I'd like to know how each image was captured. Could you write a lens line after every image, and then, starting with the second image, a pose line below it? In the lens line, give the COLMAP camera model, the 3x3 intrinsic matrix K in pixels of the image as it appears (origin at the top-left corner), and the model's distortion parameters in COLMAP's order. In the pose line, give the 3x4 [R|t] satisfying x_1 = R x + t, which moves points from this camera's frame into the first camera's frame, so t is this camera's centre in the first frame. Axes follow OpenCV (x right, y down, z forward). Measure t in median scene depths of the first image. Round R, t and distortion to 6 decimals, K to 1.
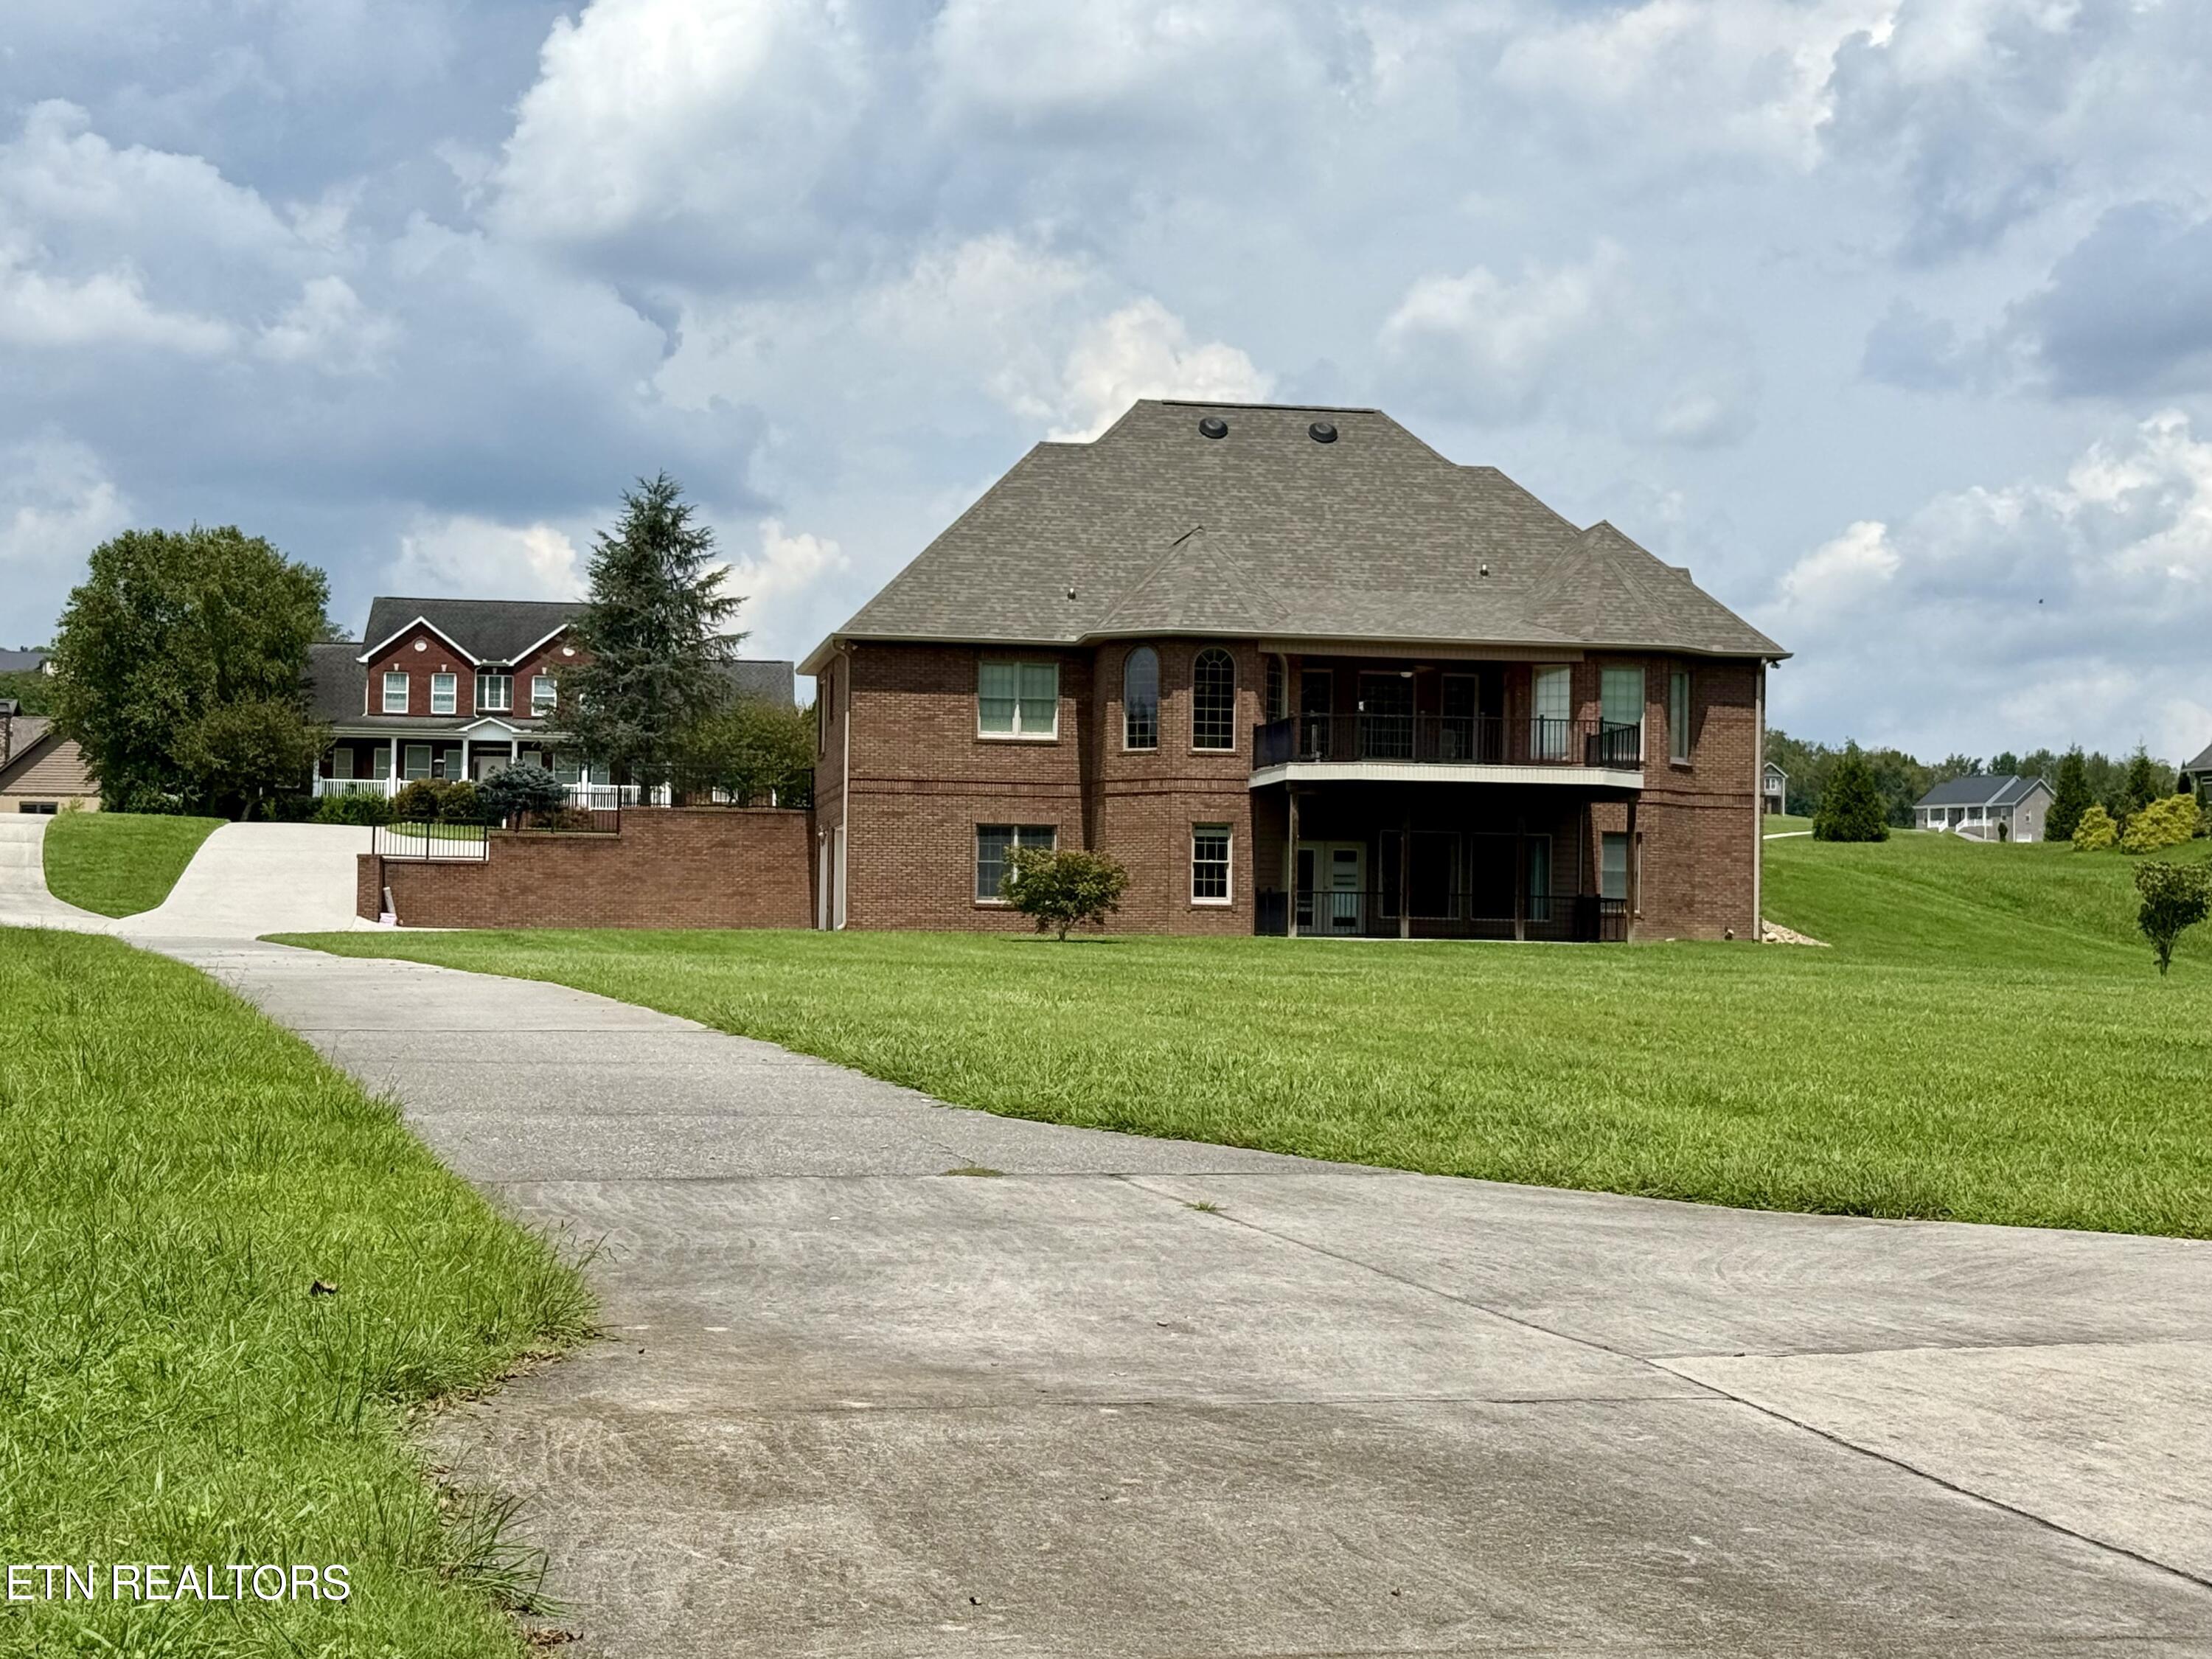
lens RADIAL K [[3950.9, 0, 1109.7], [0, 3950.9, 819.8], [0, 0, 1]] dist [0.190584, 0.000000]
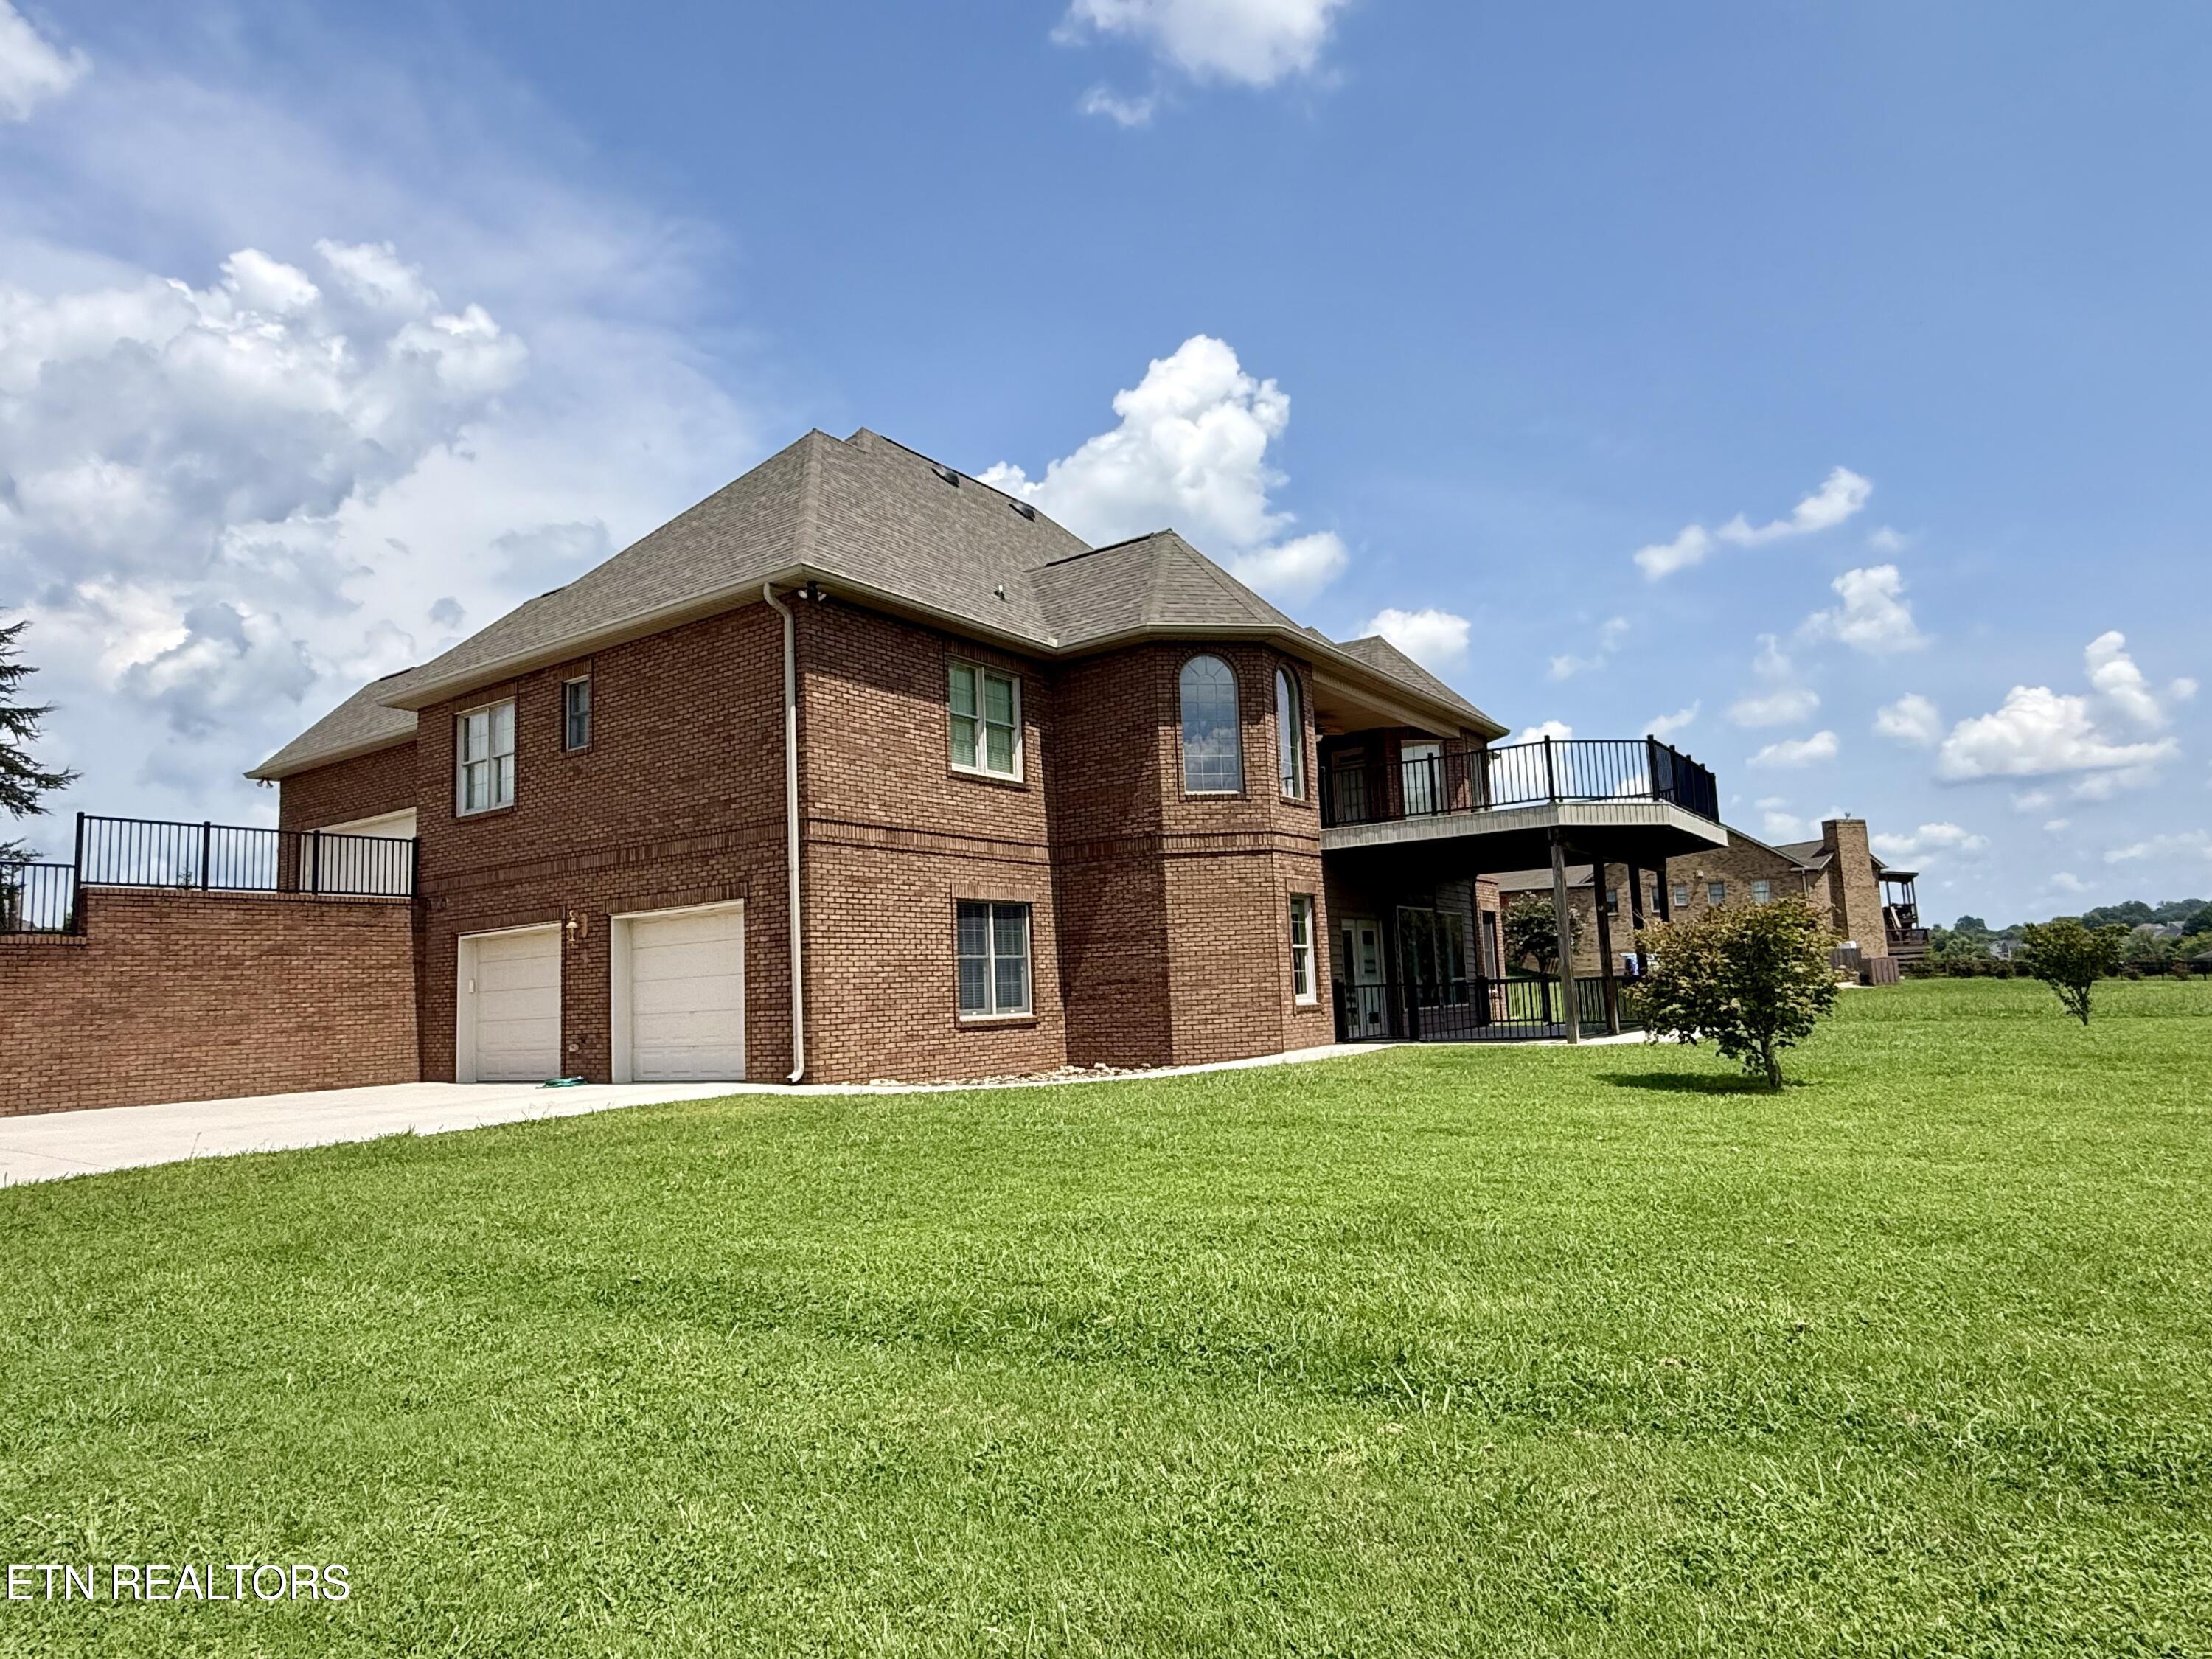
lens RADIAL K [[1311.6, 0, 1097.7], [0, 1311.6, 831.1], [0, 0, 1]] dist [0.004297, 0.000988]
pose [[0.689507, 0.047279, 0.722734, -0.175429], [0.023091, 0.995925, -0.087180, 0.009333], [-0.723911, 0.076800, 0.685605, 0.834006]]
